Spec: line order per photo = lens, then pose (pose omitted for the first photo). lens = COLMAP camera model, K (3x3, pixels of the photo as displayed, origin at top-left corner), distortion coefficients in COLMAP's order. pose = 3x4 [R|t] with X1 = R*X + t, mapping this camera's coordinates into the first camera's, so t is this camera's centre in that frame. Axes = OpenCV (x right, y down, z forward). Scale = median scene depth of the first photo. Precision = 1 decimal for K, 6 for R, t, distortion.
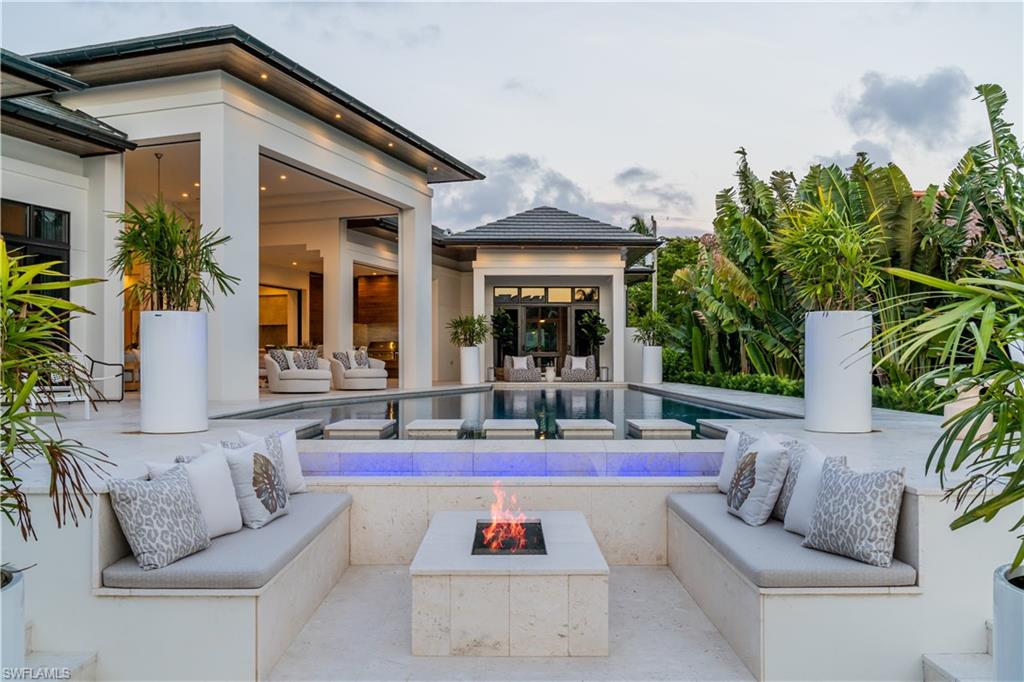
lens RADIAL K [[832.2, 0, 512.0], [0, 832.2, 341.0], [0, 0, 1]] dist [-0.002645, -0.002248]
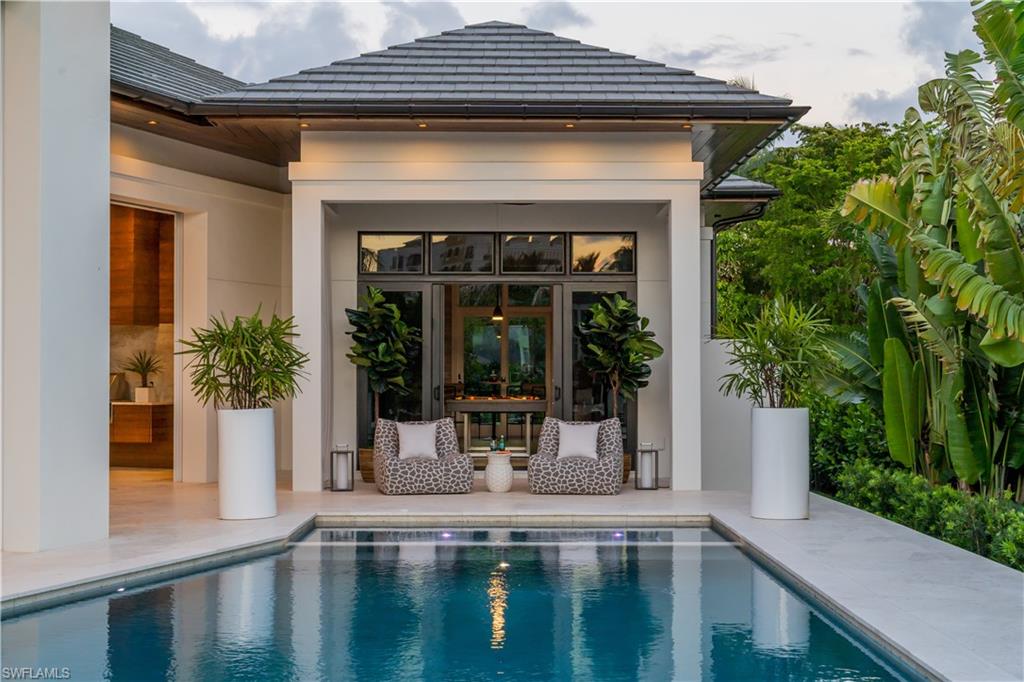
lens RADIAL K [[1528.3, 0, 512.0], [0, 1528.3, 341.0], [0, 0, 1]] dist [0.034351, 0.032244]
pose [[1.000000, -0.000324, -0.000463, 0.051052], [0.000328, 0.999968, 0.007936, -0.022377], [0.000461, -0.007936, 0.999968, 0.321681]]
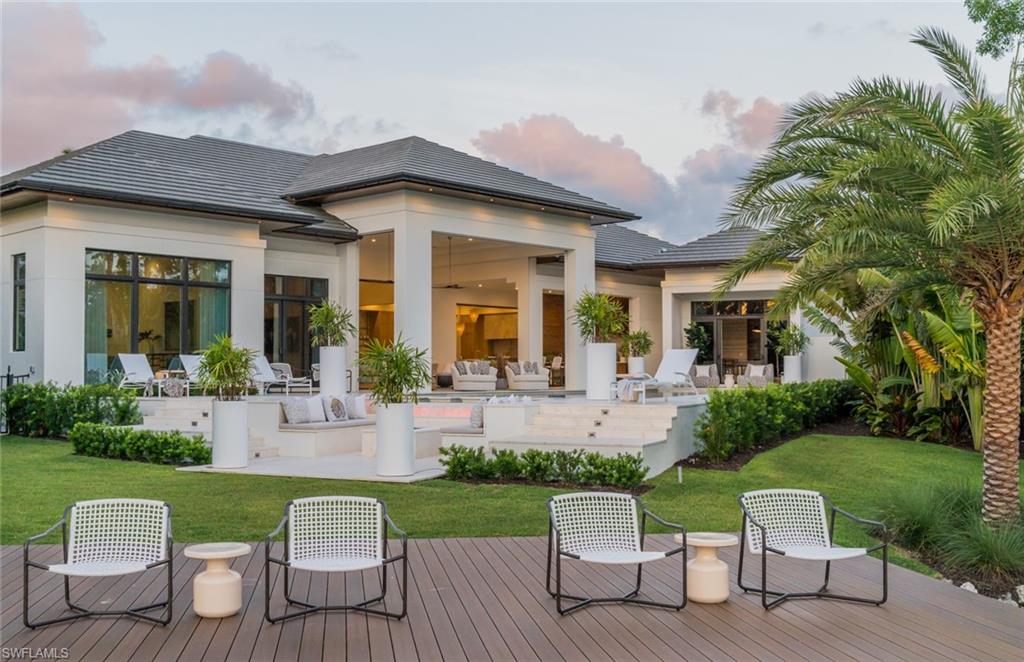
lens RADIAL K [[1763.8, 0, 512.0], [0, 1763.8, 331.0], [0, 0, 1]] dist [0.006739, 0.004504]
pose [[0.870246, -0.009352, -0.492529, 0.954025], [0.008787, 0.999955, -0.003462, -0.021552], [0.492539, -0.001315, 0.870289, -1.185345]]
